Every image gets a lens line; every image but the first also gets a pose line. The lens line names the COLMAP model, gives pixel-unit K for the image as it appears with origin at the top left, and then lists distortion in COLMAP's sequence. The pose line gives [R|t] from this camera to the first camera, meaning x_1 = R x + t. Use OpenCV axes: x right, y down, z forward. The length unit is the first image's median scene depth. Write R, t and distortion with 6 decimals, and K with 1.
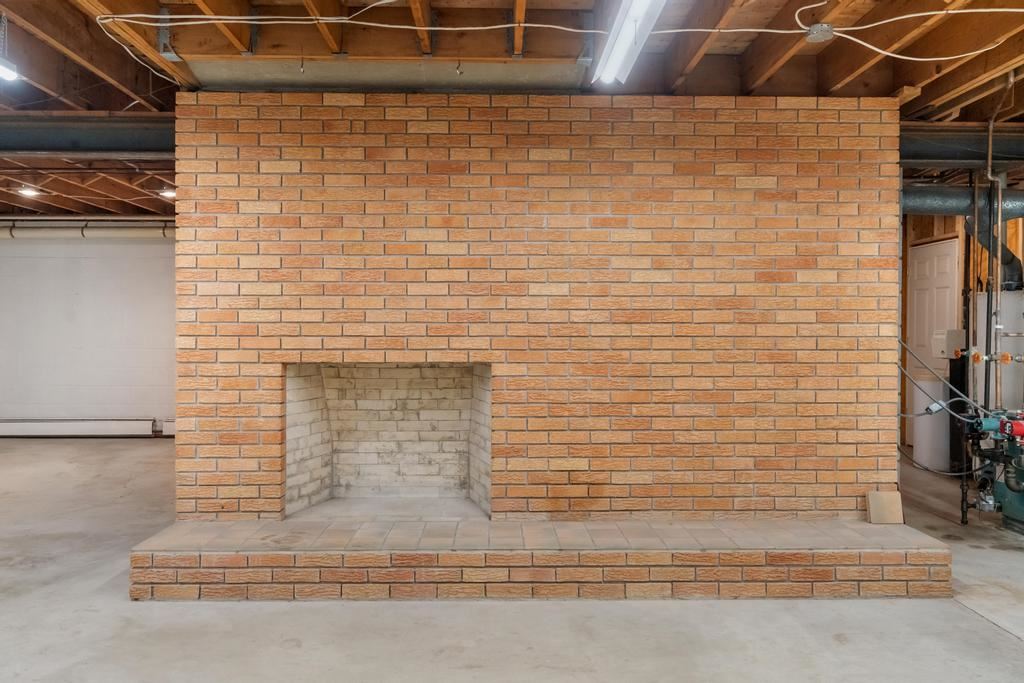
lens RADIAL K [[756.2, 0, 514.6], [0, 756.2, 338.9], [0, 0, 1]] dist [-0.003037, 0.003047]
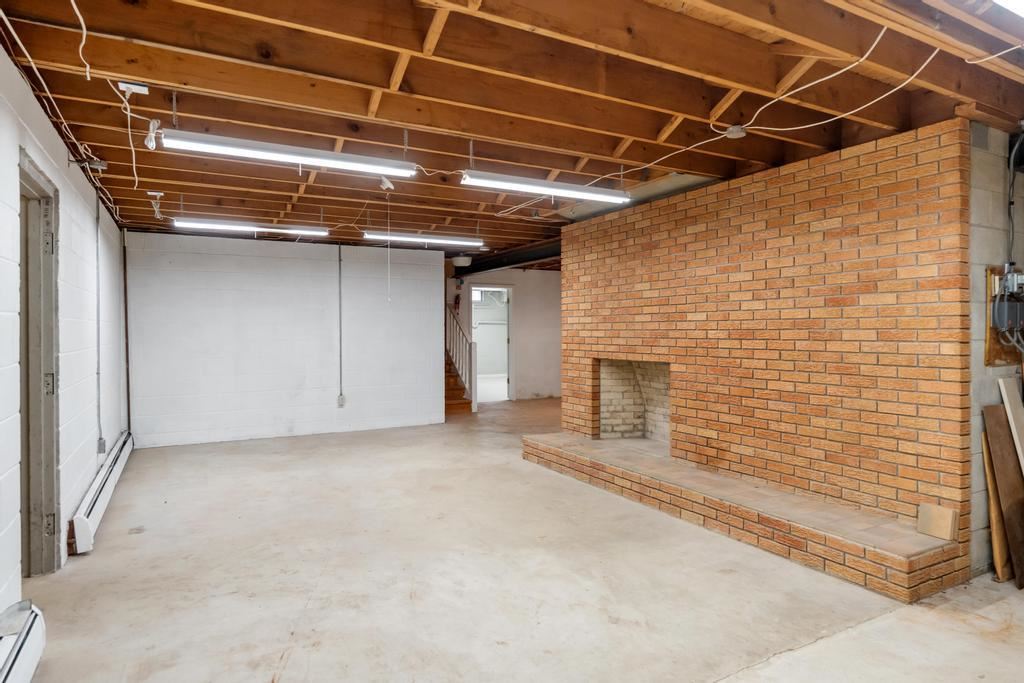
lens RADIAL K [[599.4, 0, 512.7], [0, 599.4, 336.7], [0, 0, 1]] dist [-0.003018, 0.000204]
pose [[0.463464, 0.007088, -0.886087, 0.949007], [-0.005813, 0.999971, 0.004958, -0.028965], [0.886097, 0.002853, 0.463492, 0.110094]]
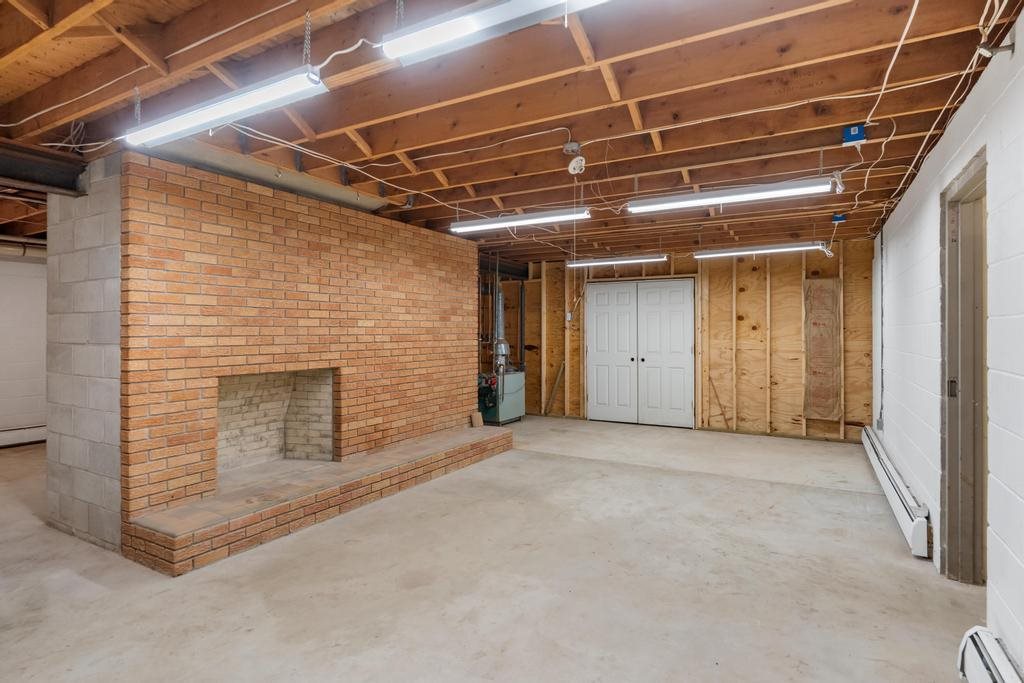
lens RADIAL K [[525.4, 0, 517.5], [0, 525.4, 337.4], [0, 0, 1]] dist [-0.006567, 0.000837]
pose [[0.511699, -0.011514, 0.859088, -0.825991], [0.011472, 0.999913, 0.006569, -0.037116], [-0.859088, 0.006494, 0.511786, 0.073160]]
